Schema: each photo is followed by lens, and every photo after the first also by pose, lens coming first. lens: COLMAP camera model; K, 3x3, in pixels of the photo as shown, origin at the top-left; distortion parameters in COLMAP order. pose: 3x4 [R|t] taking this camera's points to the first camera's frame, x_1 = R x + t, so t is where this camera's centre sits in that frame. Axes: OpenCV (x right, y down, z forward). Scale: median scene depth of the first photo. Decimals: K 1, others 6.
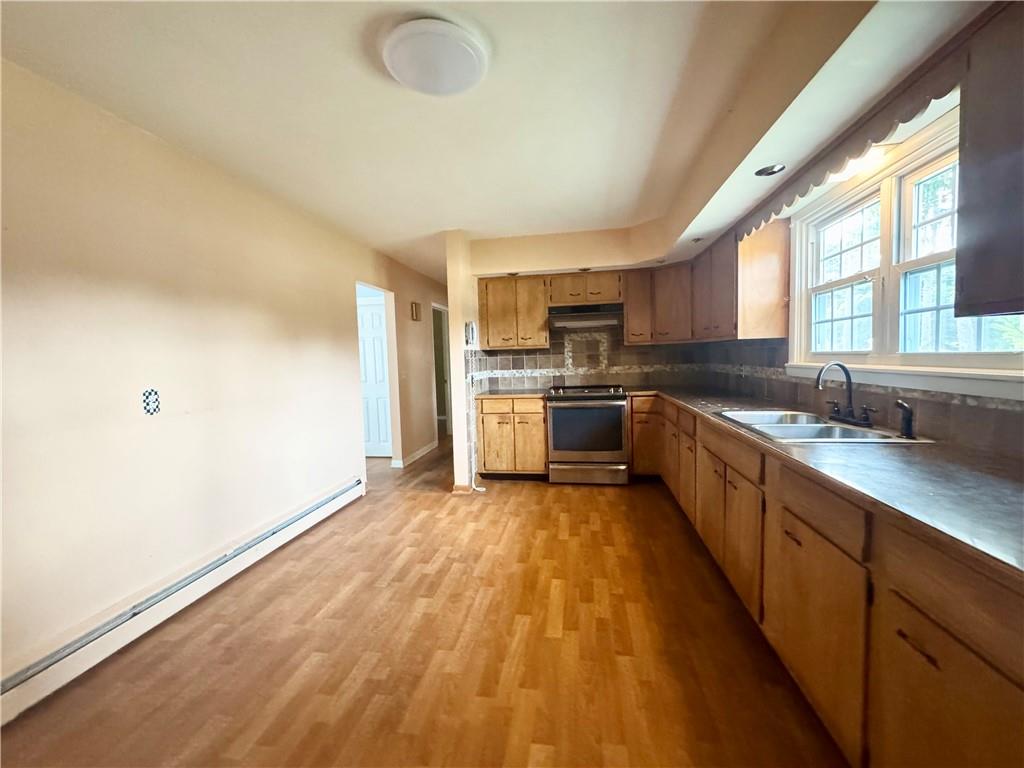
lens RADIAL K [[409.9, 0, 512.9], [0, 409.9, 382.2], [0, 0, 1]] dist [-0.002891, 0.000005]
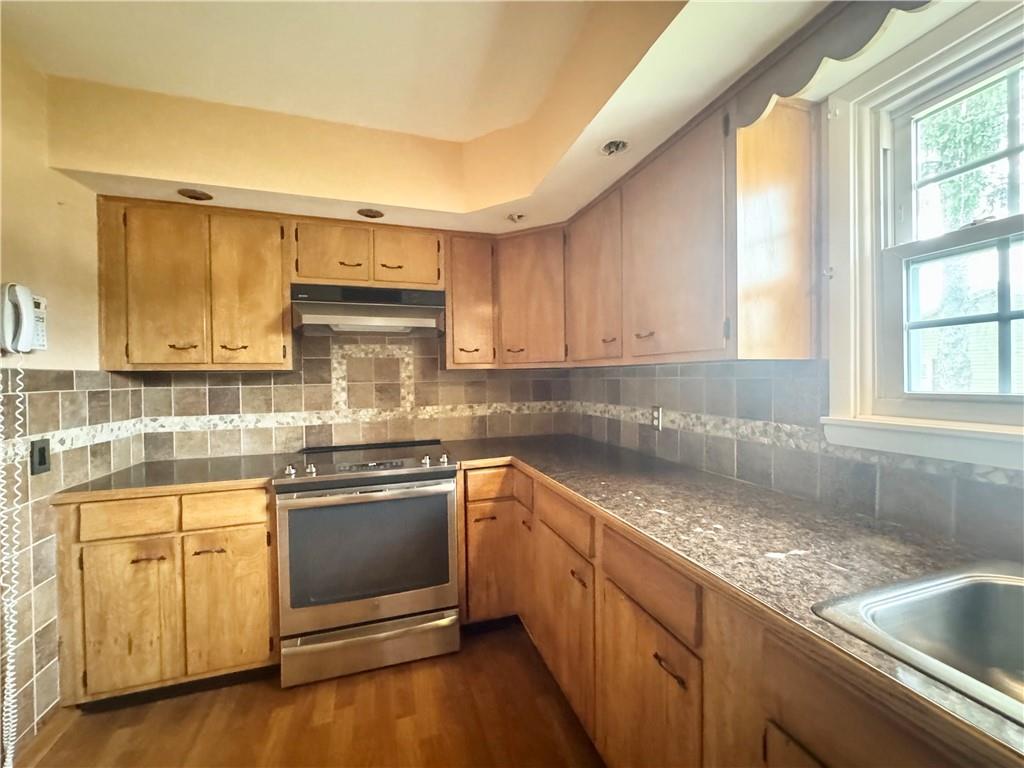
lens RADIAL K [[409.9, 0, 512.9], [0, 409.9, 382.2], [0, 0, 1]] dist [-0.002891, 0.000005]
pose [[0.886197, 0.013481, 0.463112, 0.101267], [0.015114, 0.998203, -0.057979, -0.040892], [-0.463062, 0.058380, 0.884401, 0.495192]]
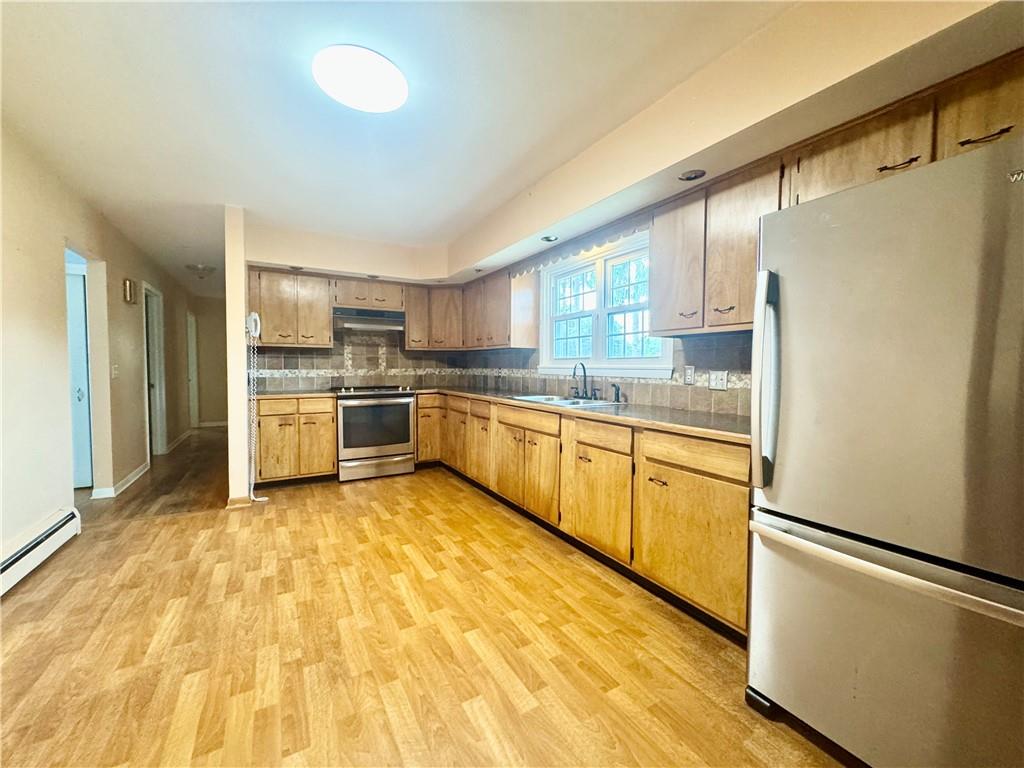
lens RADIAL K [[409.9, 0, 512.9], [0, 409.9, 382.2], [0, 0, 1]] dist [-0.002891, 0.000005]
pose [[0.767725, 0.009771, 0.640706, -0.226389], [0.011695, 0.999504, -0.029255, 0.036218], [-0.640673, 0.029953, 0.767229, -0.047269]]
